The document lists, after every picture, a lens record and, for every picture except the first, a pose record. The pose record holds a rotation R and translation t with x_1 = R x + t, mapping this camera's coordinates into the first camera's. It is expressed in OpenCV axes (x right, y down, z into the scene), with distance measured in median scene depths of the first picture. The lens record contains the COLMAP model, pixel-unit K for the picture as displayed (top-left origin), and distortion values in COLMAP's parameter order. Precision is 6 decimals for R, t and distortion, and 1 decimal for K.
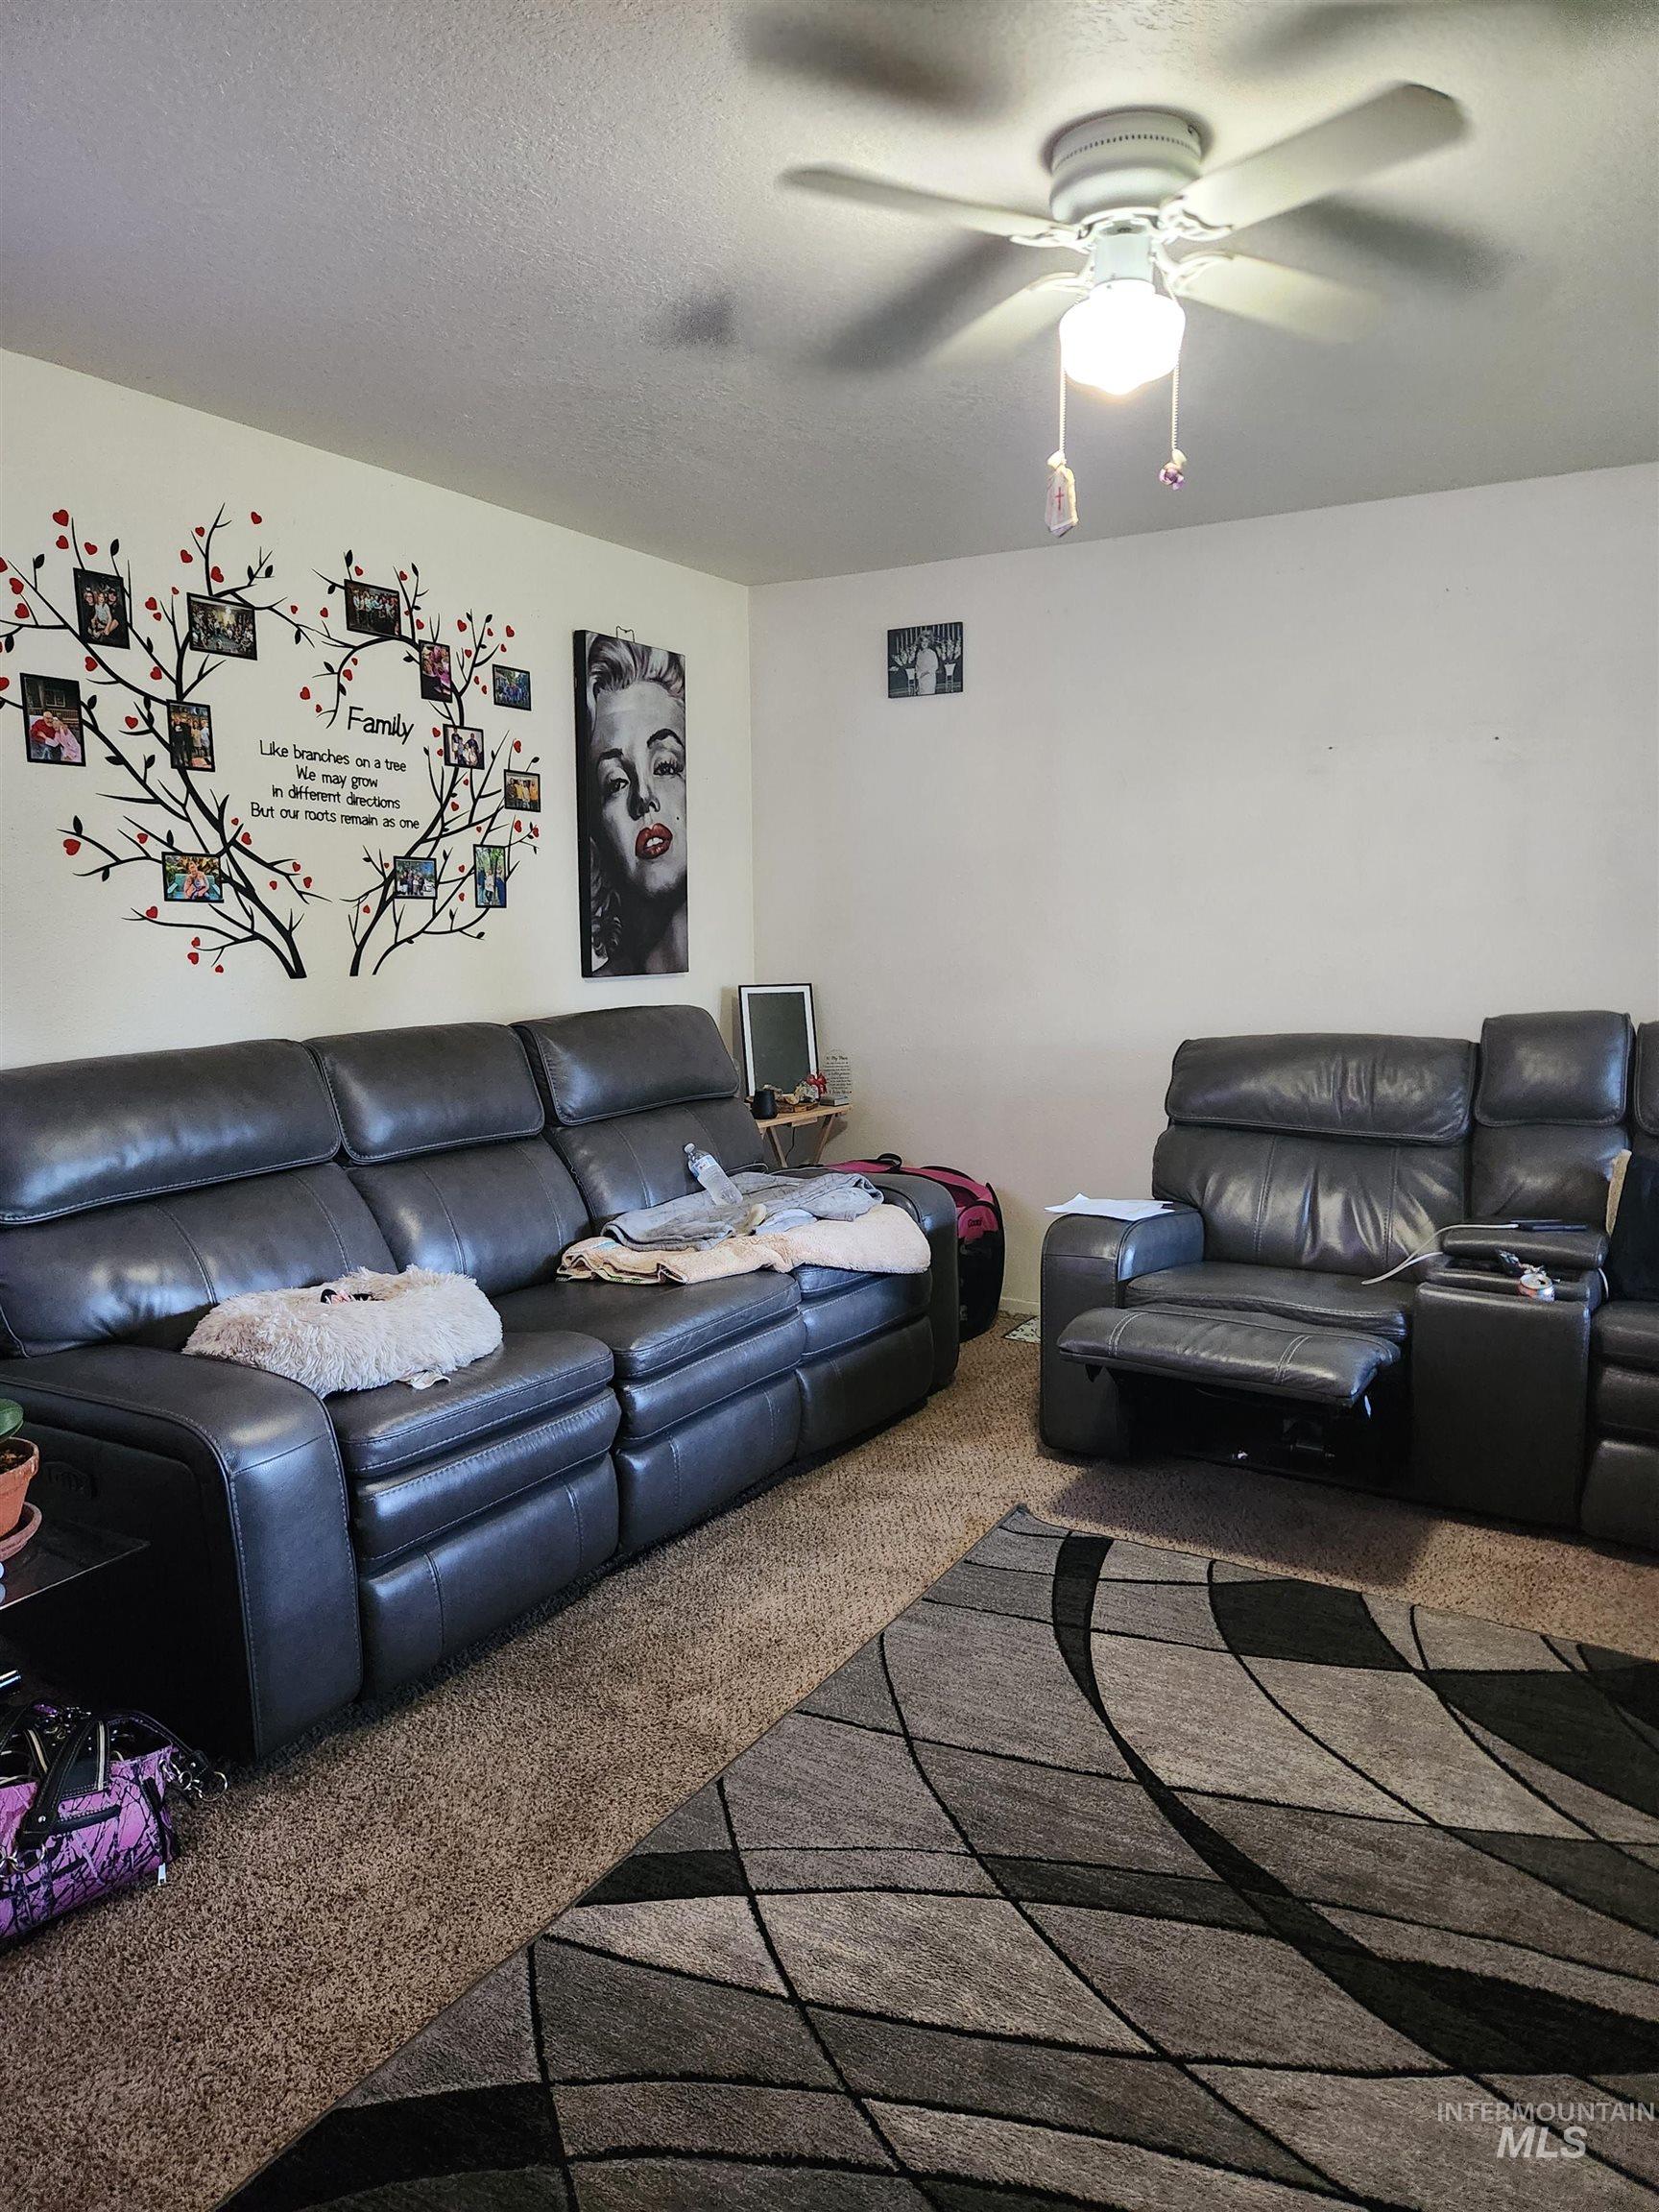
lens RADIAL K [[1494.8, 0, 844.3], [0, 1494.8, 1101.0], [0, 0, 1]] dist [0.072229, -0.059100]
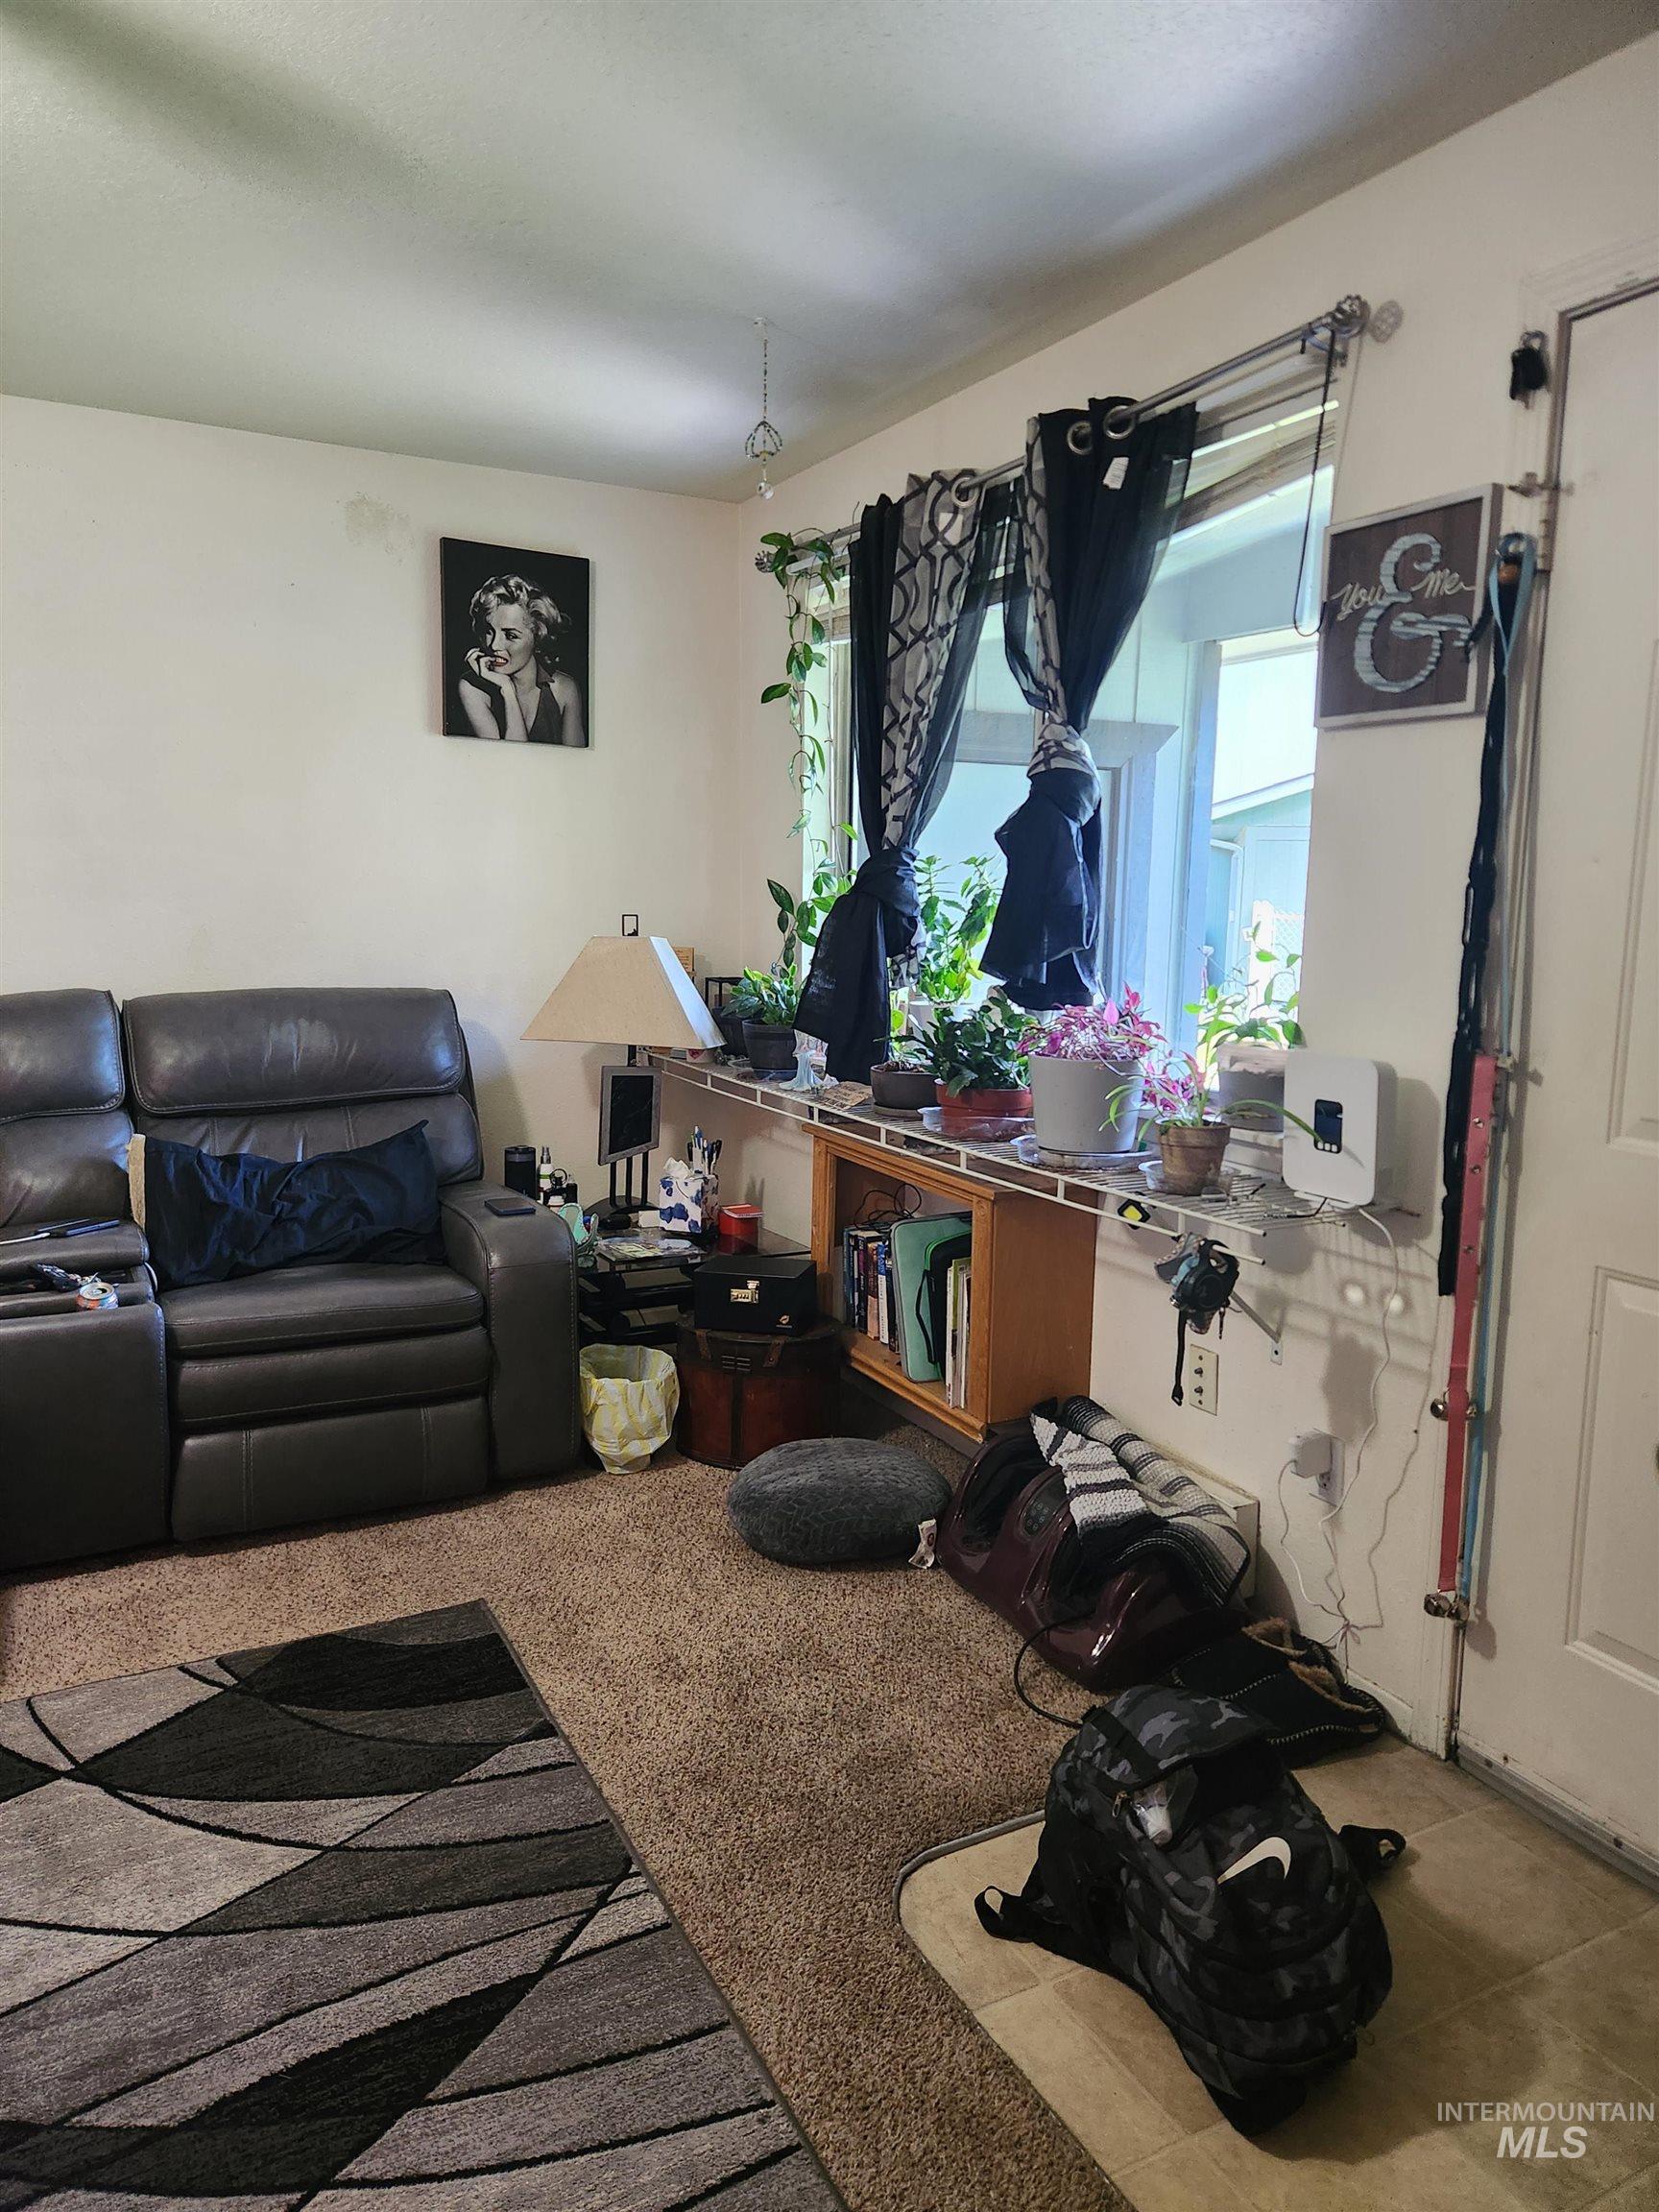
lens RADIAL K [[1494.8, 0, 834.2], [0, 1494.8, 1105.3], [0, 0, 1]] dist [0.072229, -0.059100]
pose [[0.521408, -0.113372, 0.845742, -0.081658], [0.095132, 0.992679, 0.074420, -0.020208], [-0.847988, 0.041654, 0.528376, 0.165763]]
